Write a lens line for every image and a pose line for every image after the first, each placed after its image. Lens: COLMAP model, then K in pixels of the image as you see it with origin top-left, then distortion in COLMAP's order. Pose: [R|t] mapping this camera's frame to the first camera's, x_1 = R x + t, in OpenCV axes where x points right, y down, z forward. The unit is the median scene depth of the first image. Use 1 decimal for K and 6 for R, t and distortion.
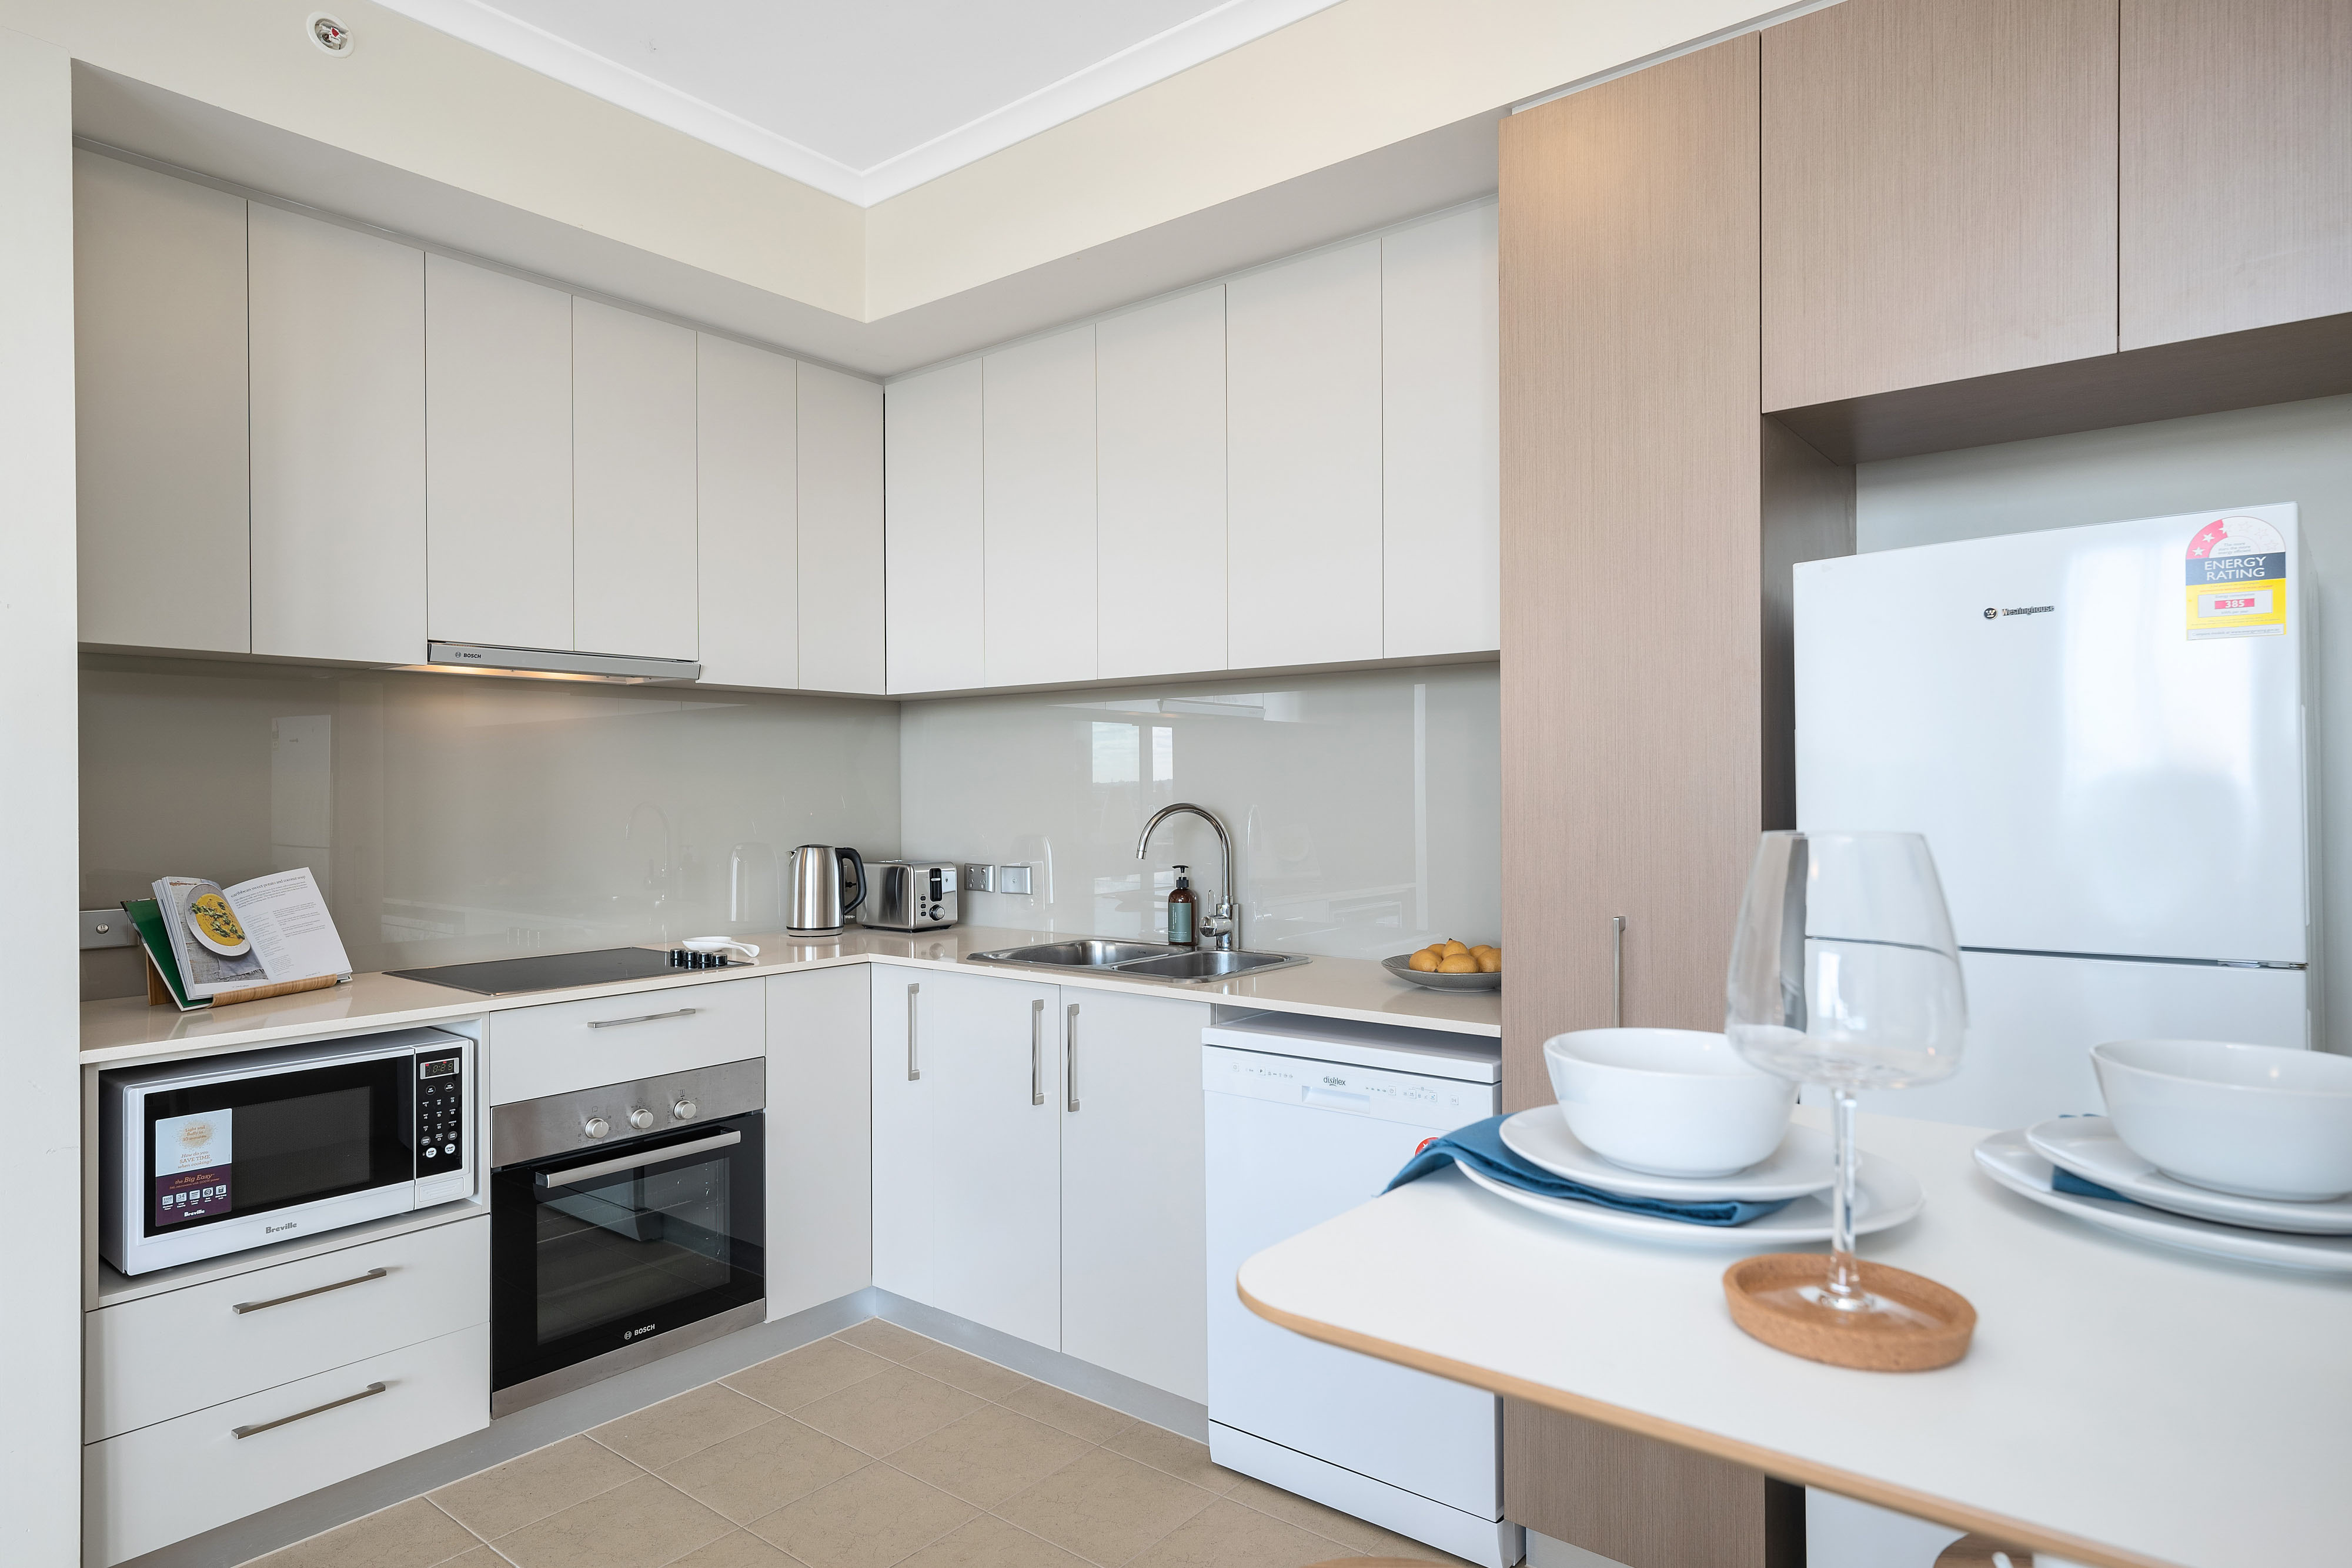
lens RADIAL K [[1326.8, 0, 1178.2], [0, 1326.8, 797.0], [0, 0, 1]] dist [-0.000265, -0.001988]
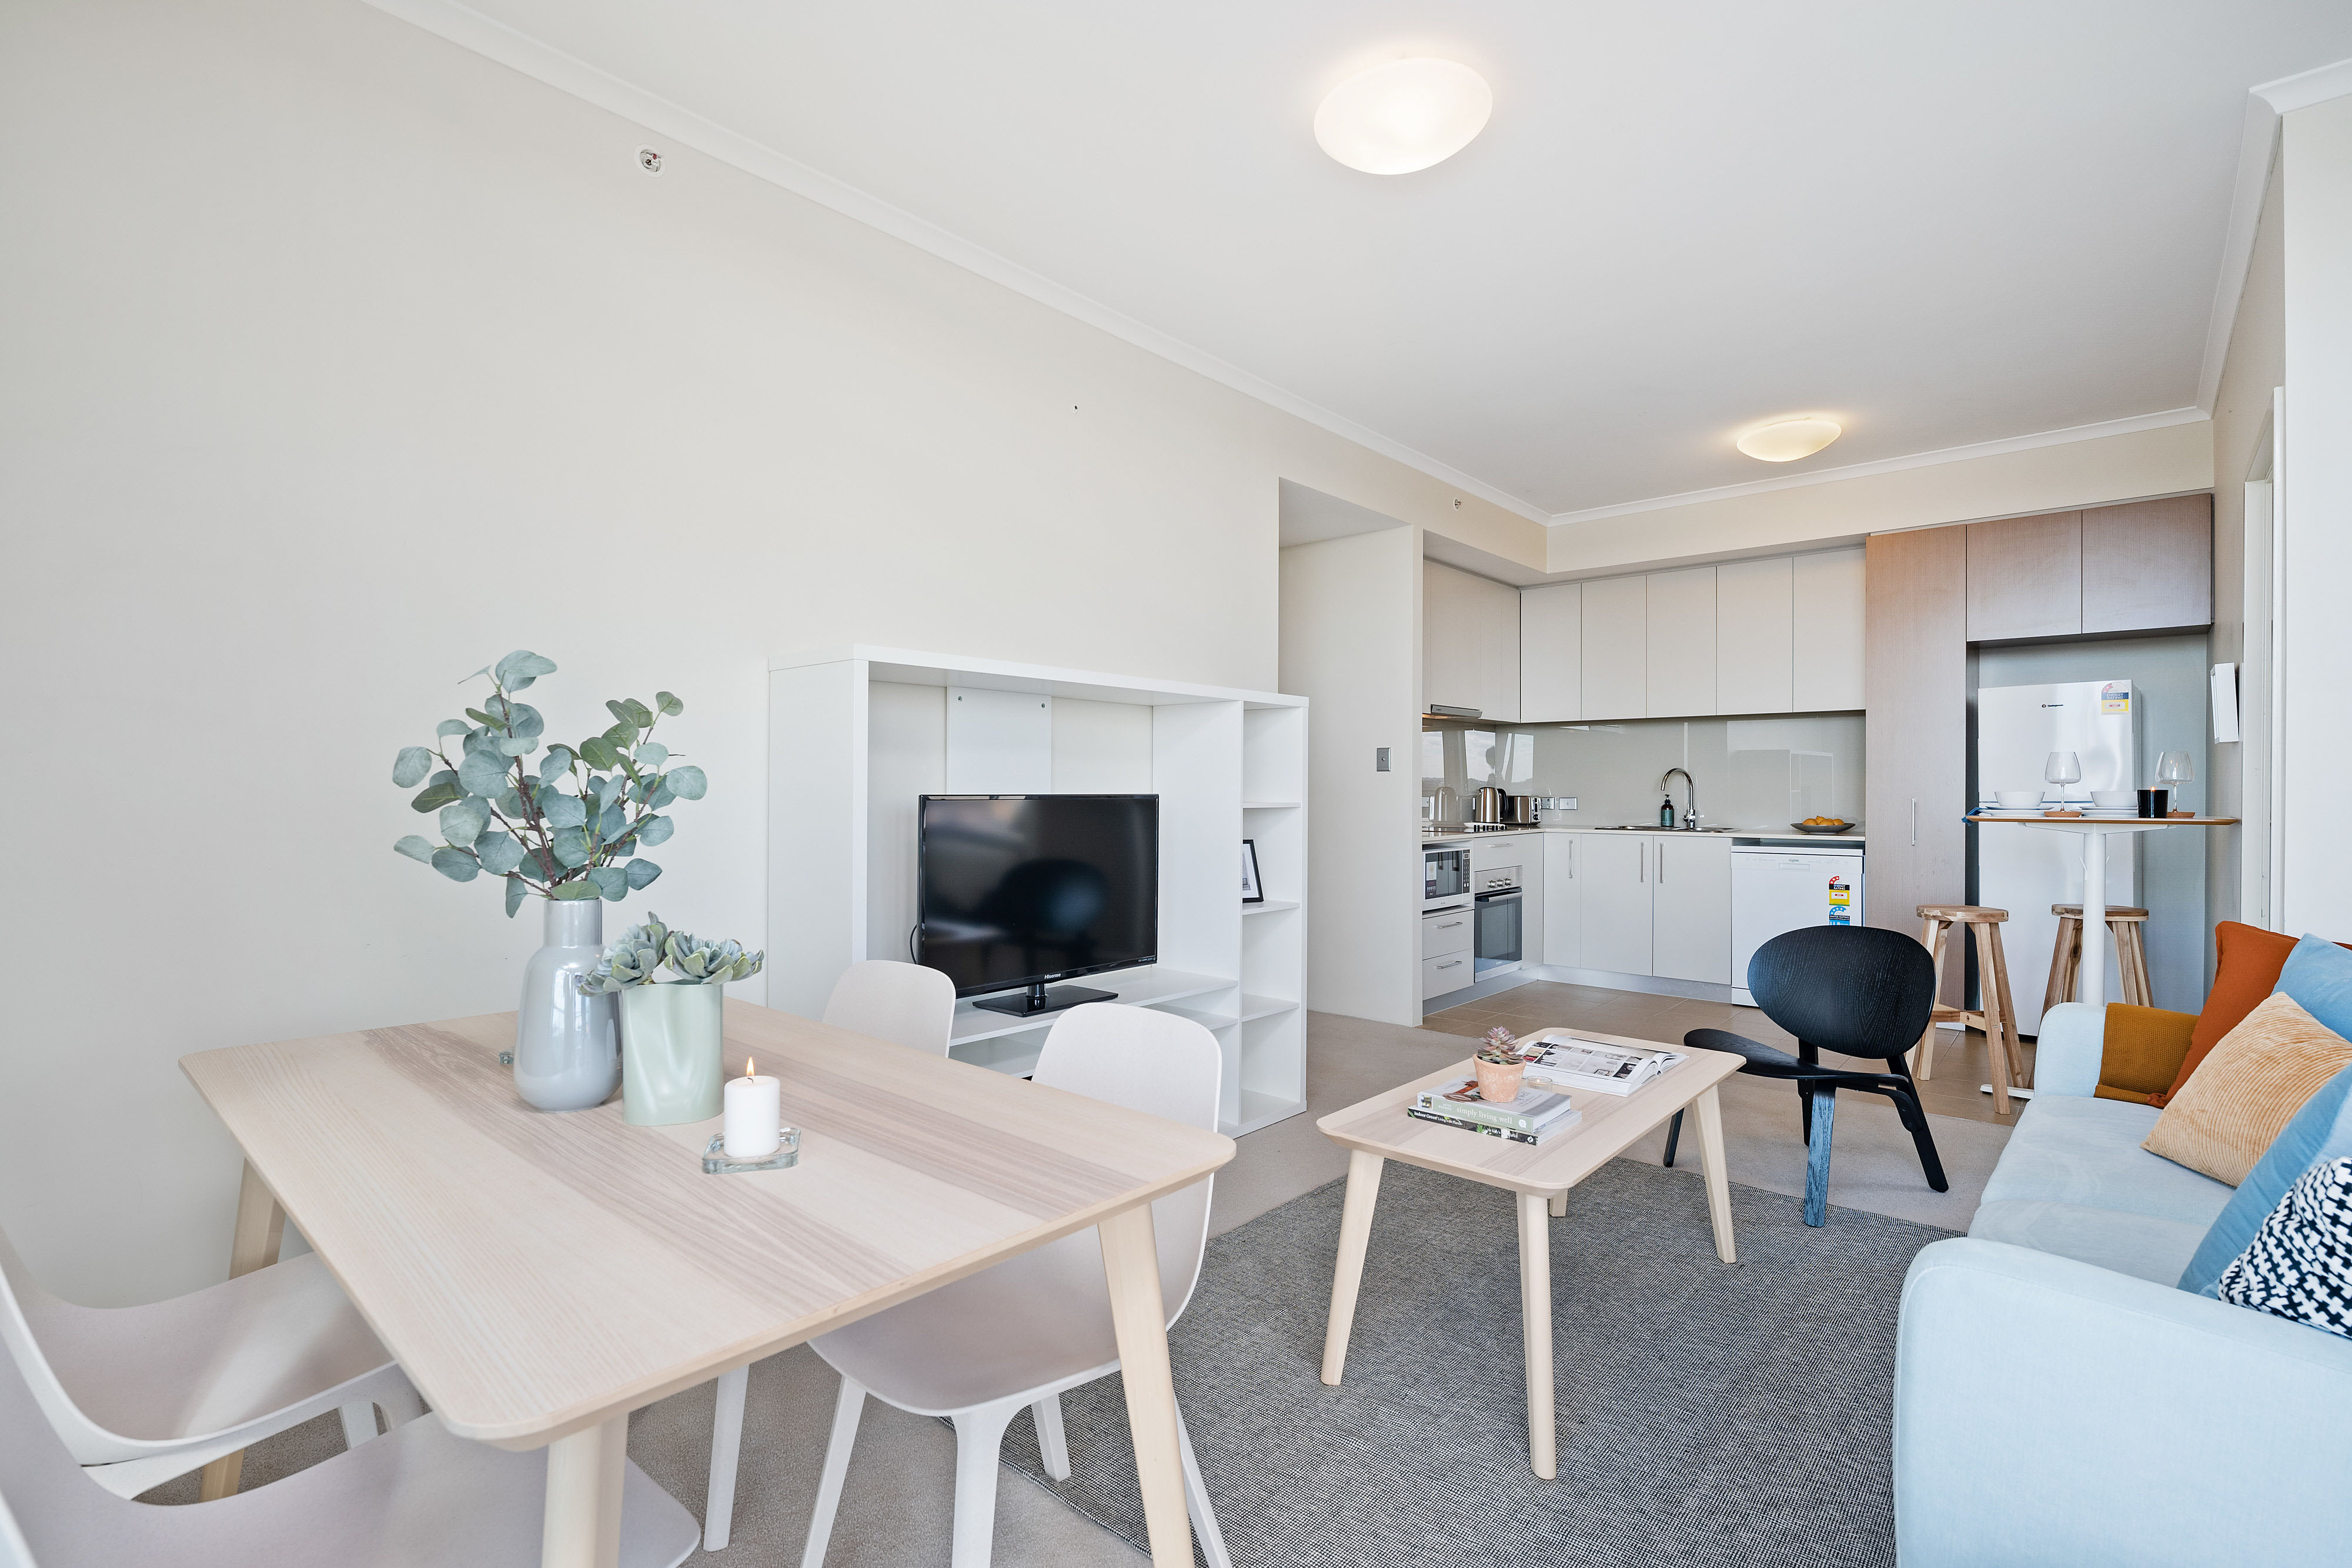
lens RADIAL K [[1078.9, 0, 1178.7], [0, 1078.9, 782.8], [0, 0, 1]] dist [-0.009921, -0.000156]
pose [[0.998069, 0.004497, -0.061951, -1.039649], [-0.004955, 0.999962, -0.007237, 0.066783], [0.061916, 0.007530, 0.998053, -1.370120]]
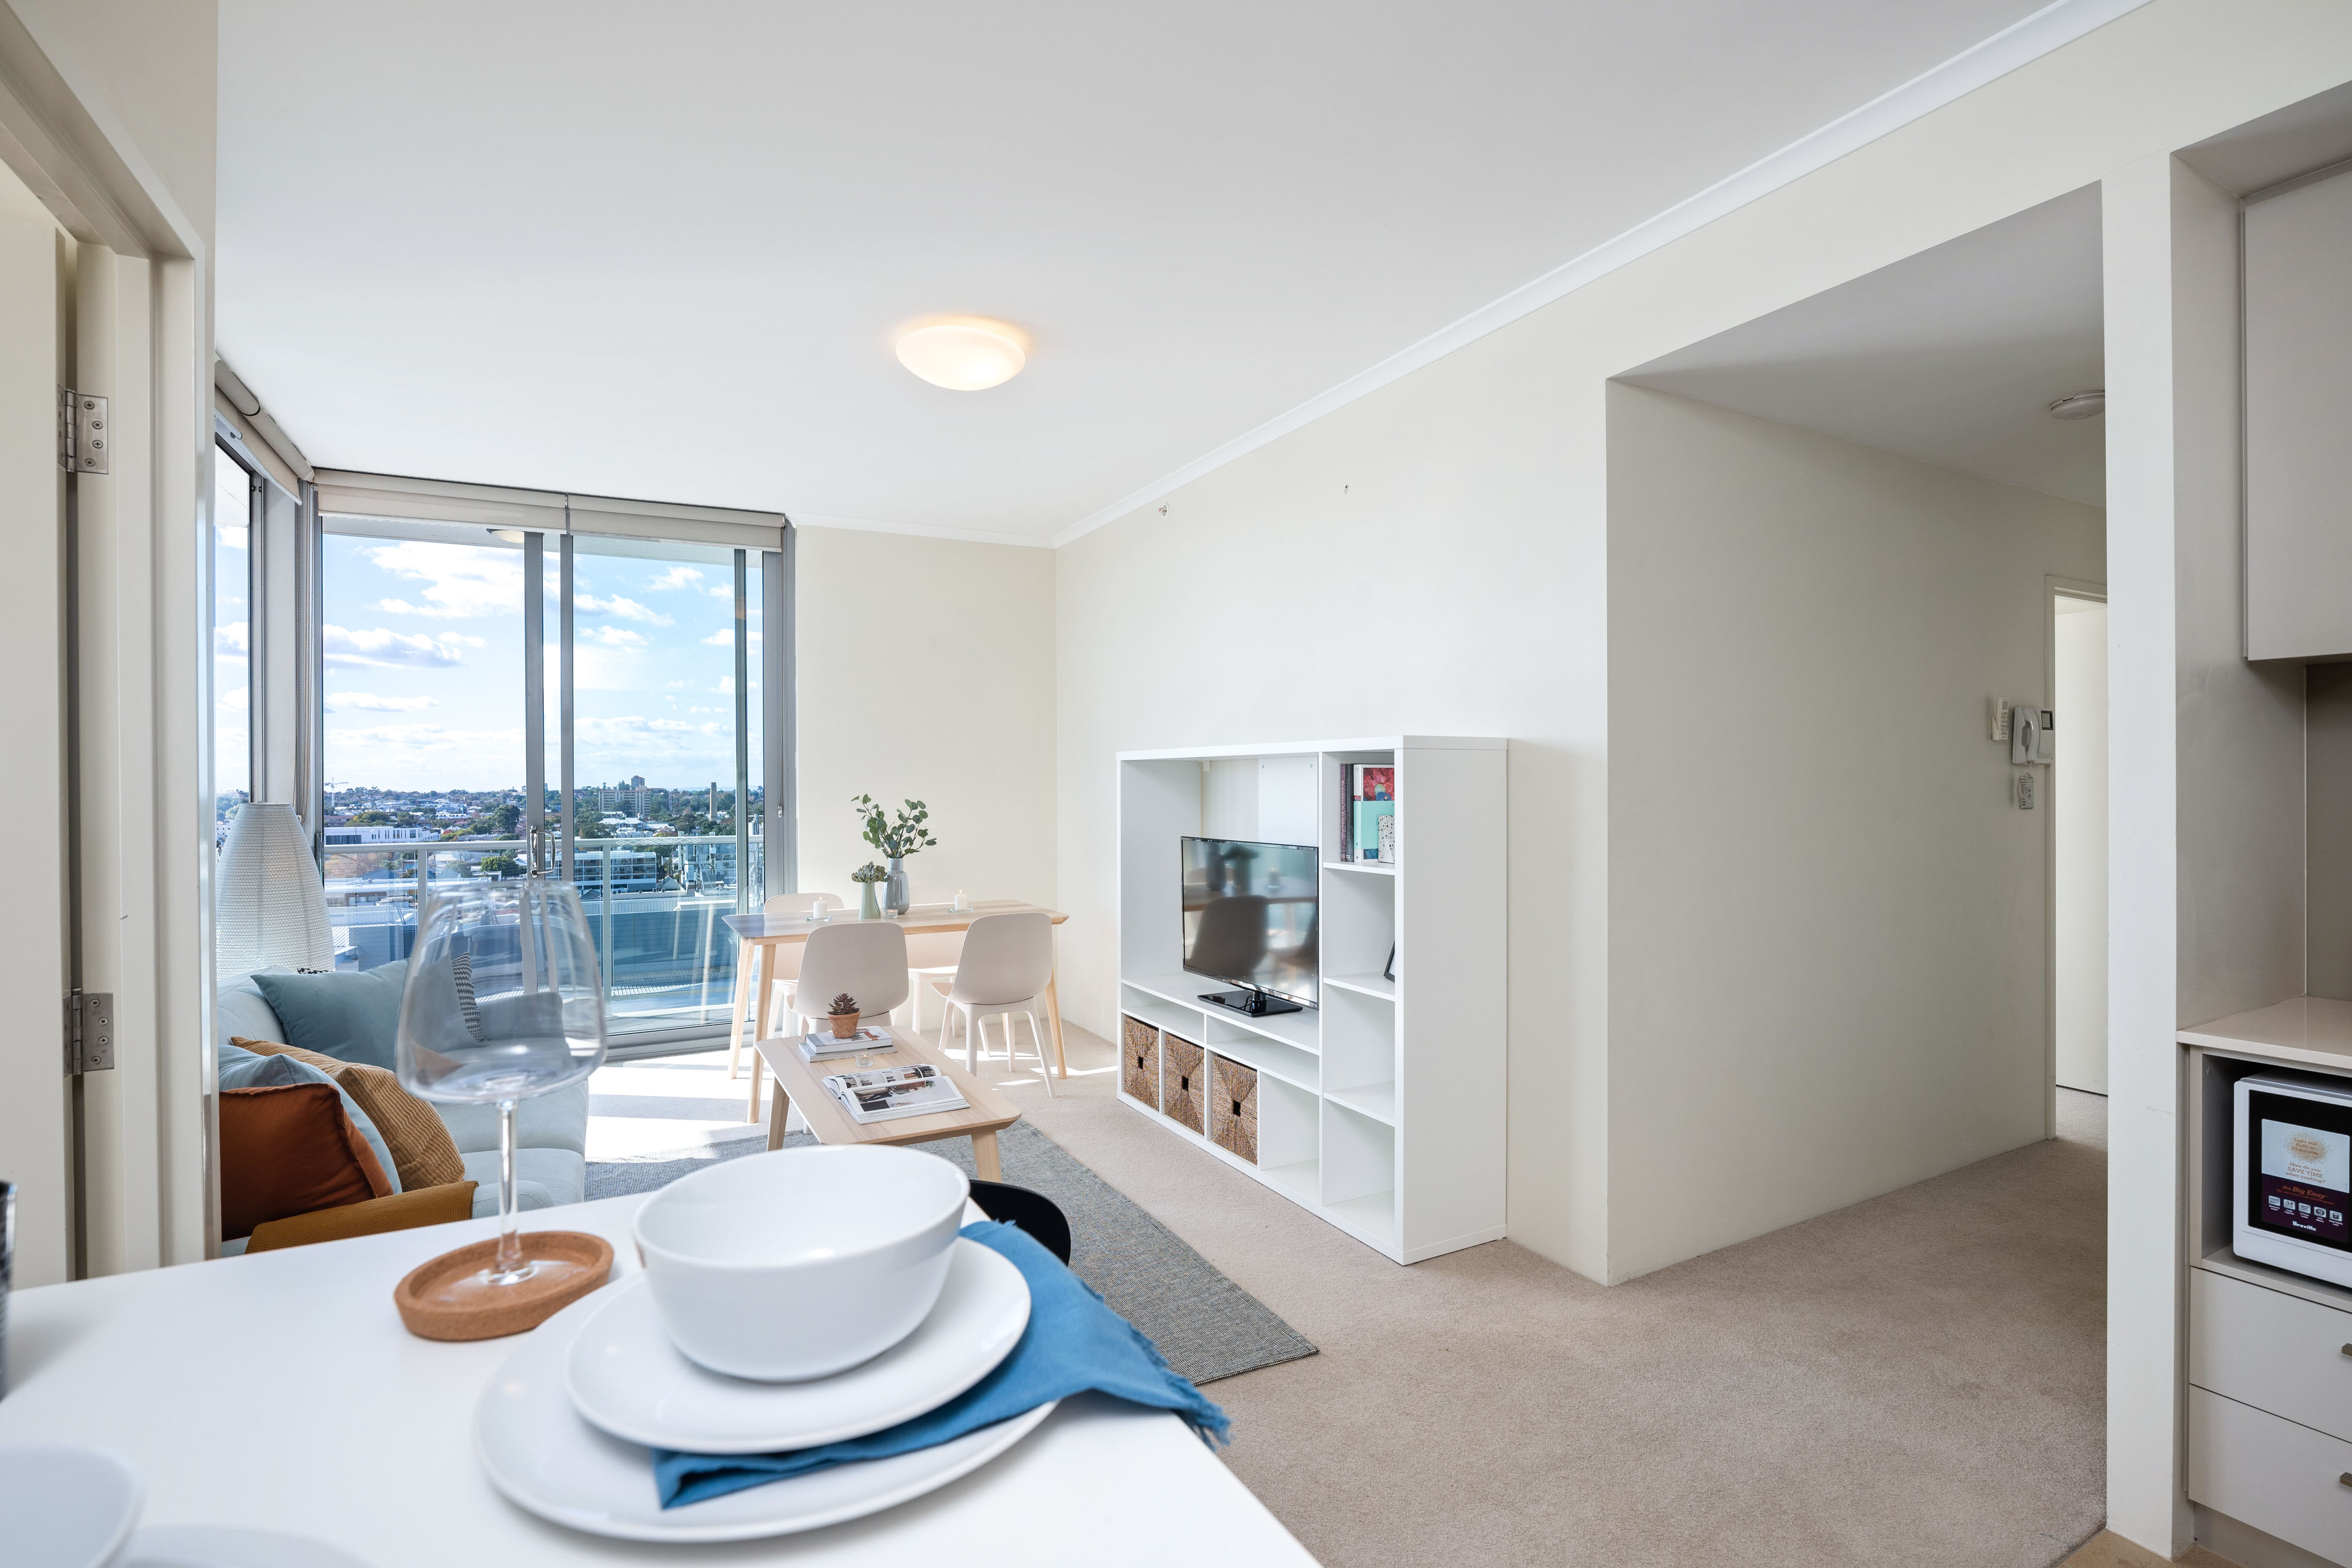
lens RADIAL K [[1078.9, 0, 1178.1], [0, 1078.9, 790.2], [0, 0, 1]] dist [-0.009921, -0.000156]
pose [[-0.389014, 0.003567, -0.921225, 0.282739], [-0.002469, 0.999985, 0.004914, -0.013089], [0.921228, 0.004186, -0.388999, 0.470154]]
